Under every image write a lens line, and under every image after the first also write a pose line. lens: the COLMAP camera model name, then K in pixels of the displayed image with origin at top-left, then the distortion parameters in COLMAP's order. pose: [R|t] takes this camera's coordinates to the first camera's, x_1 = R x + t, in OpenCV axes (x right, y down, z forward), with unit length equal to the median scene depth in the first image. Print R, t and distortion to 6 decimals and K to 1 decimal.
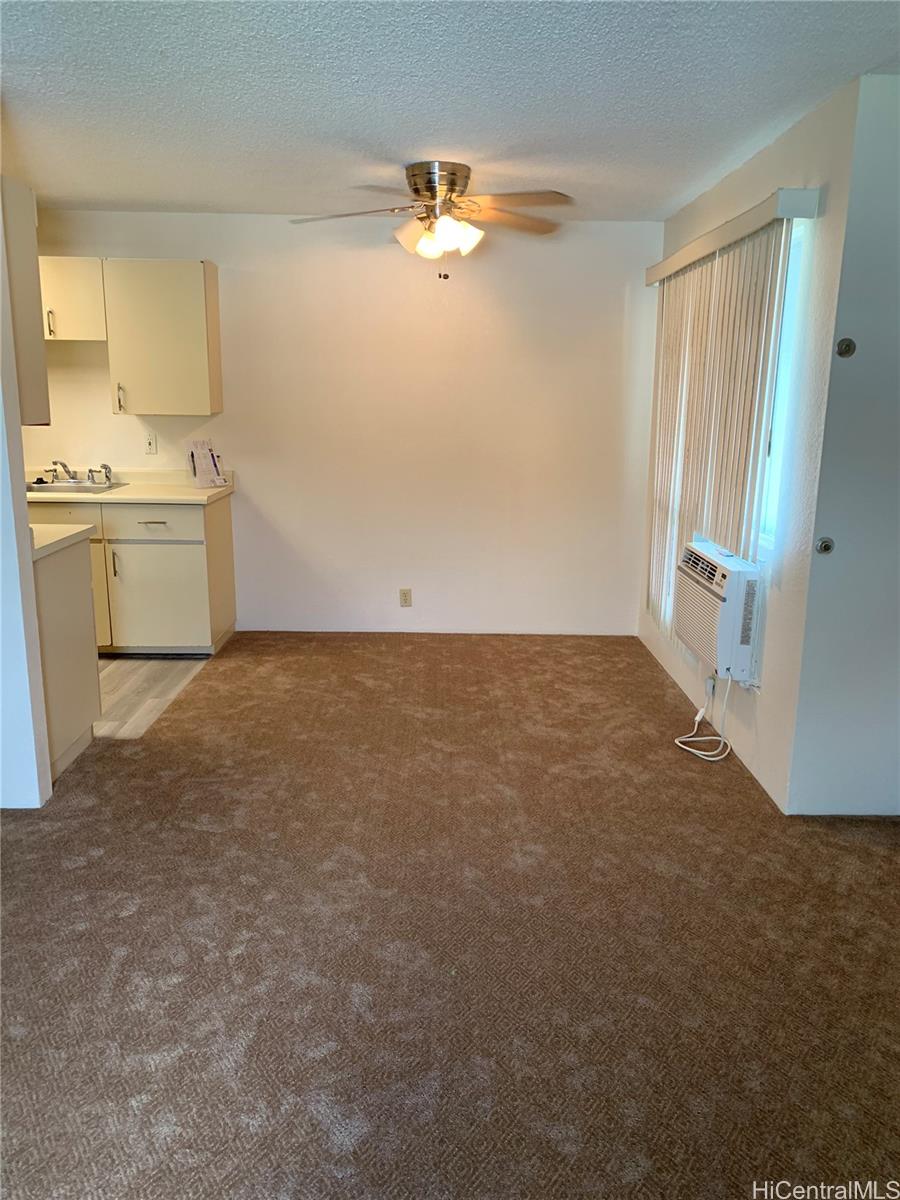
lens RADIAL K [[925.4, 0, 448.3], [0, 925.4, 598.7], [0, 0, 1]] dist [0.042265, -0.031418]
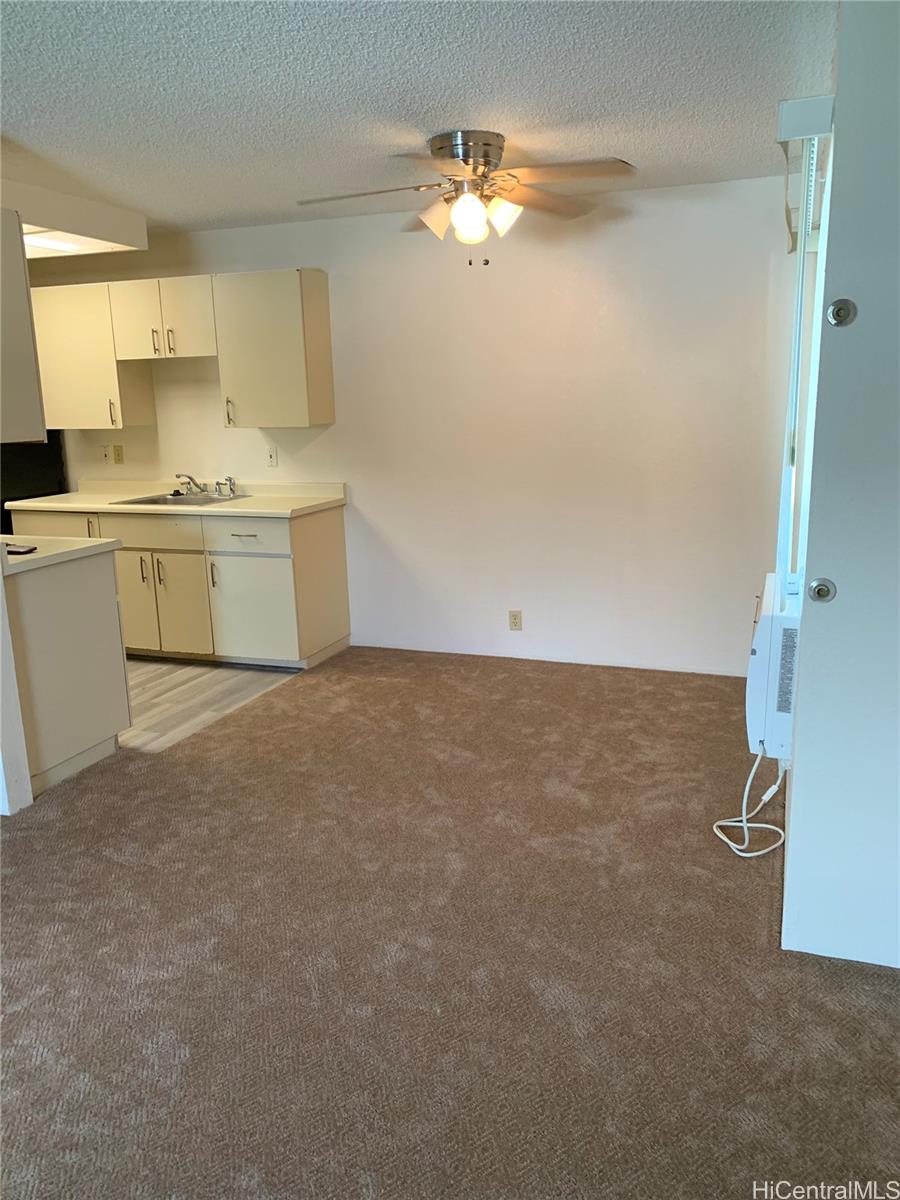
lens RADIAL K [[925.4, 0, 449.6], [0, 925.4, 601.9], [0, 0, 1]] dist [0.042265, -0.031418]
pose [[0.933737, 0.042648, -0.355410, 0.265865], [-0.043476, 0.999038, 0.005660, -0.026672], [0.355309, 0.010167, 0.934694, 0.152250]]
